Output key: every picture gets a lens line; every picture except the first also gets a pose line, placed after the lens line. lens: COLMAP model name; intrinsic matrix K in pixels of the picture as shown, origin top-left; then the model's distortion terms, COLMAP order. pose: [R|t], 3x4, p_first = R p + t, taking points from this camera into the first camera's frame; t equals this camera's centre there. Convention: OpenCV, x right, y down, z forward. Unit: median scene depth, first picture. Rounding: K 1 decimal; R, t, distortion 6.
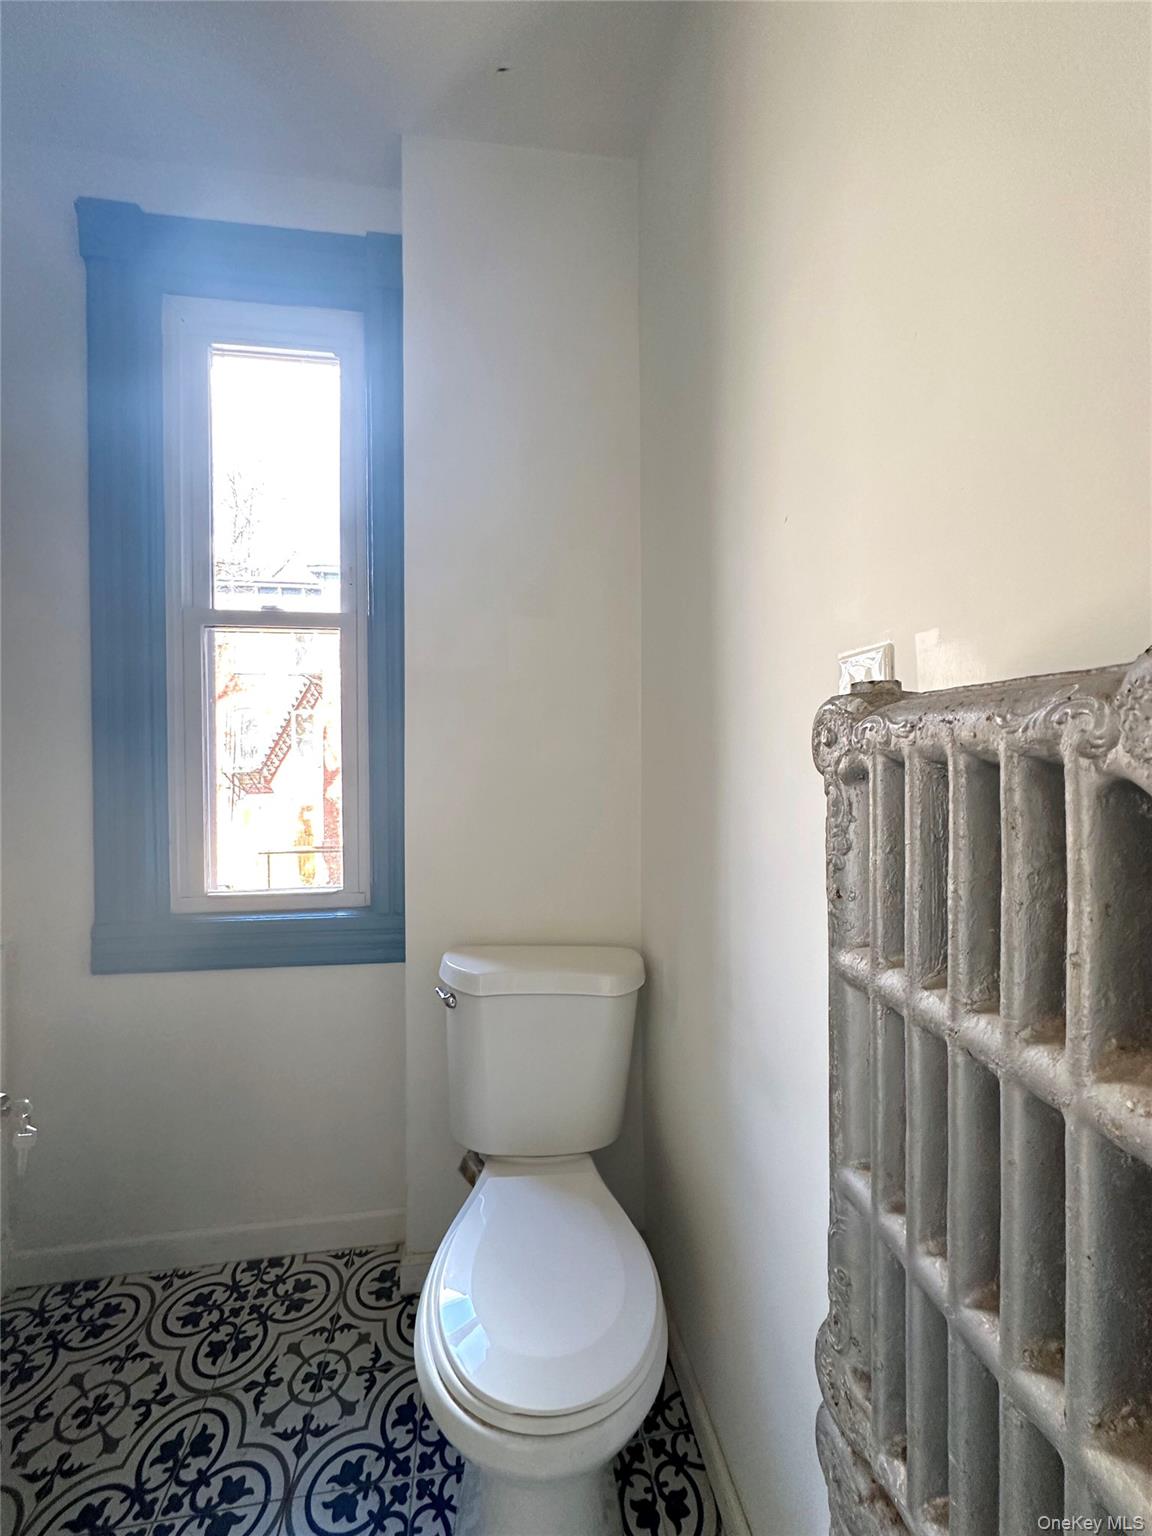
lens RADIAL K [[612.3, 0, 576.0], [0, 612.3, 768.0], [0, 0, 1]] dist [0.000359, -0.000227]
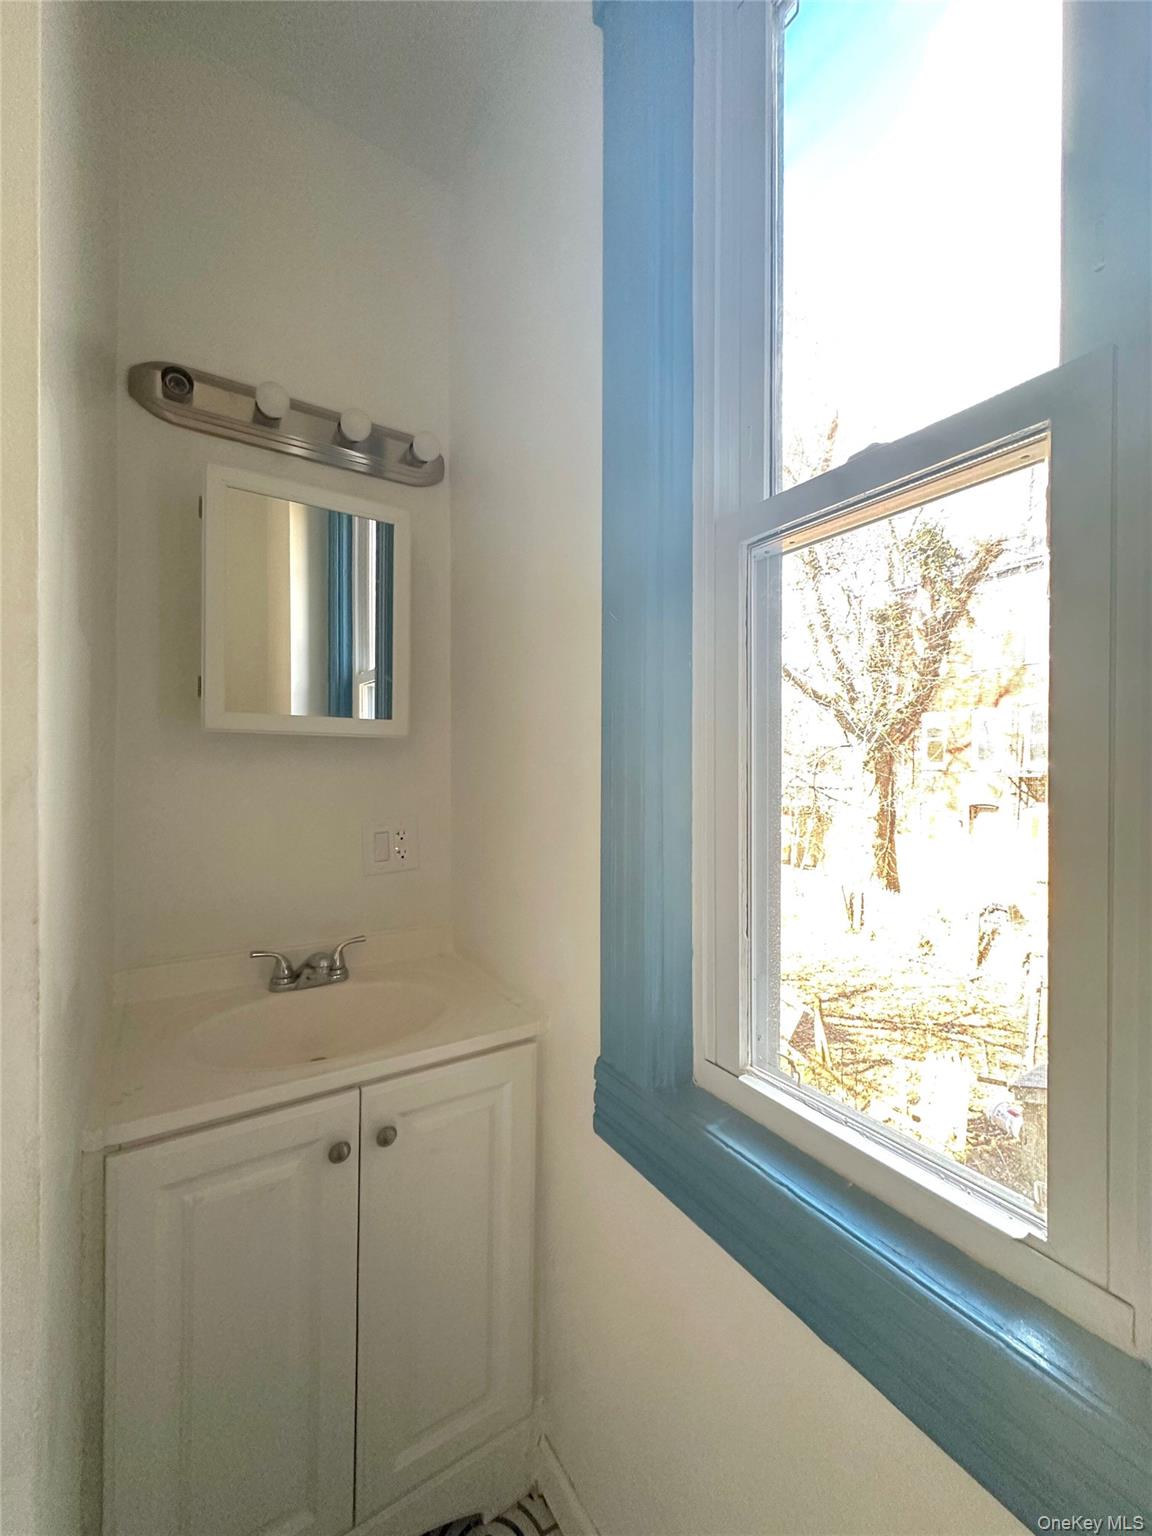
lens RADIAL K [[612.3, 0, 576.0], [0, 612.3, 768.0], [0, 0, 1]] dist [0.000359, -0.000227]
pose [[0.416406, 0.011090, -0.909111, -0.198747], [-0.014700, 0.999877, 0.005464, -0.042825], [0.909060, 0.011088, 0.416518, 0.641098]]
